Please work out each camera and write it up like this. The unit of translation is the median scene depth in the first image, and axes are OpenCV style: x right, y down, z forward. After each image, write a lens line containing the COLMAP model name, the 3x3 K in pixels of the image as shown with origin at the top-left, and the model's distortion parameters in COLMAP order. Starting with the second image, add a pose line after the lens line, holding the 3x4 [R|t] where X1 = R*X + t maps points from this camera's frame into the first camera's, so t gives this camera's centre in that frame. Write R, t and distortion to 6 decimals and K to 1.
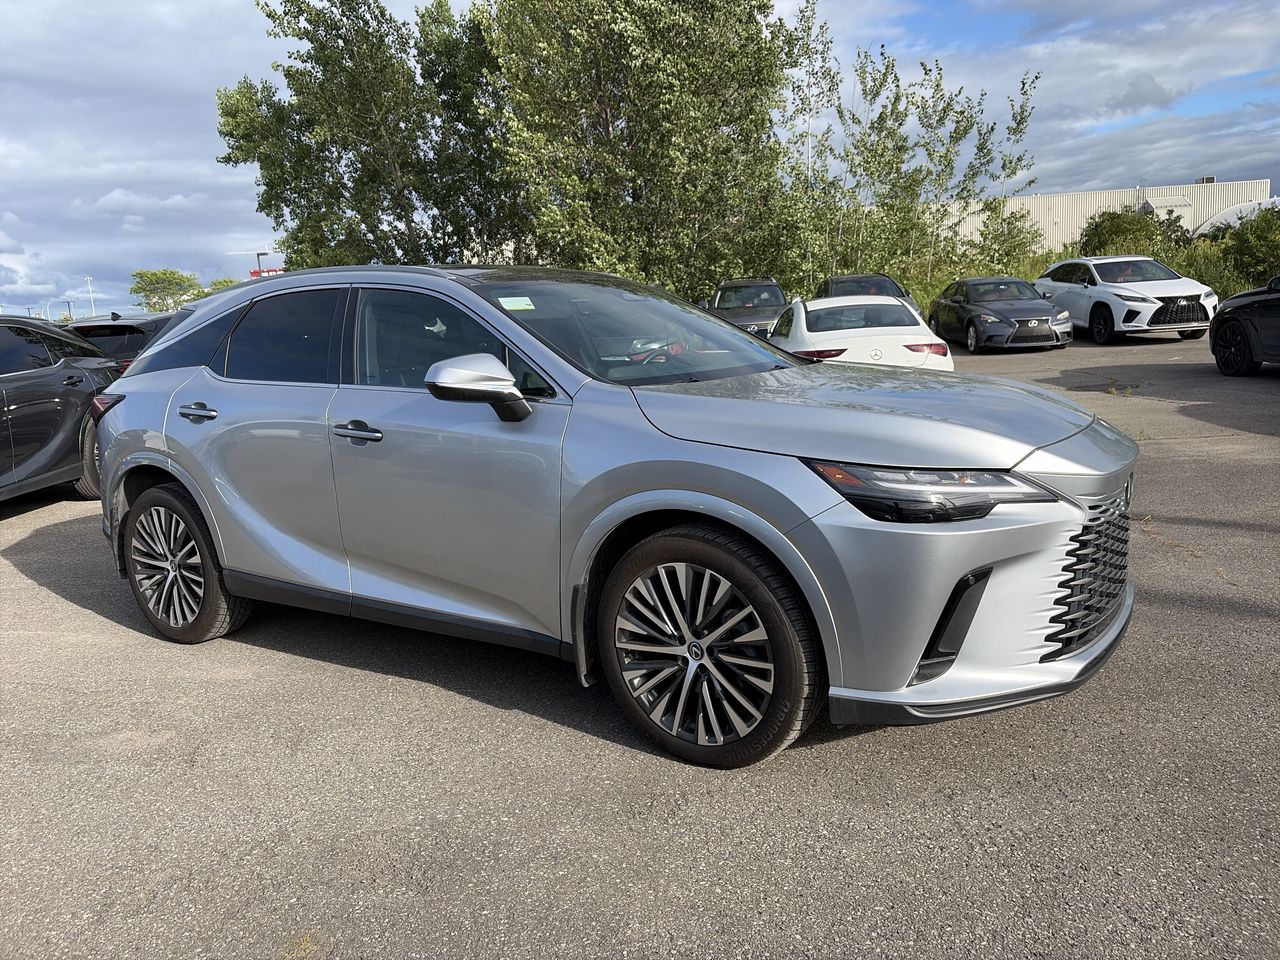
lens RADIAL K [[971.0, 0, 636.9], [0, 971.0, 495.5], [0, 0, 1]] dist [0.032890, -0.022474]
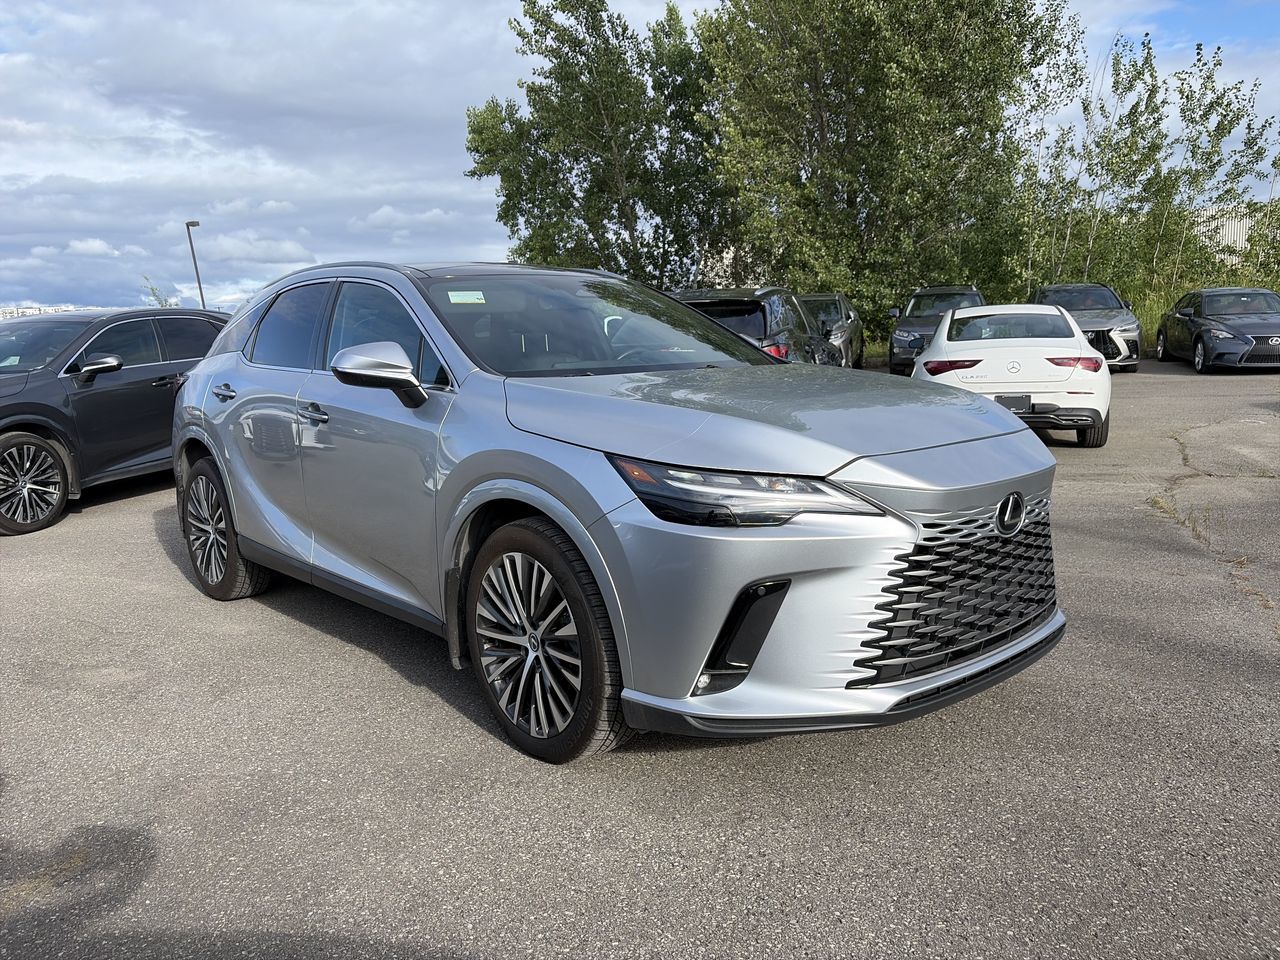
lens RADIAL K [[971.0, 0, 665.8], [0, 971.0, 504.0], [0, 0, 1]] dist [0.032890, -0.022474]
pose [[0.967867, 0.065383, -0.242815, 0.296506], [-0.065874, 0.997809, 0.006106, 0.001833], [0.242682, 0.010085, 0.970053, 0.041184]]
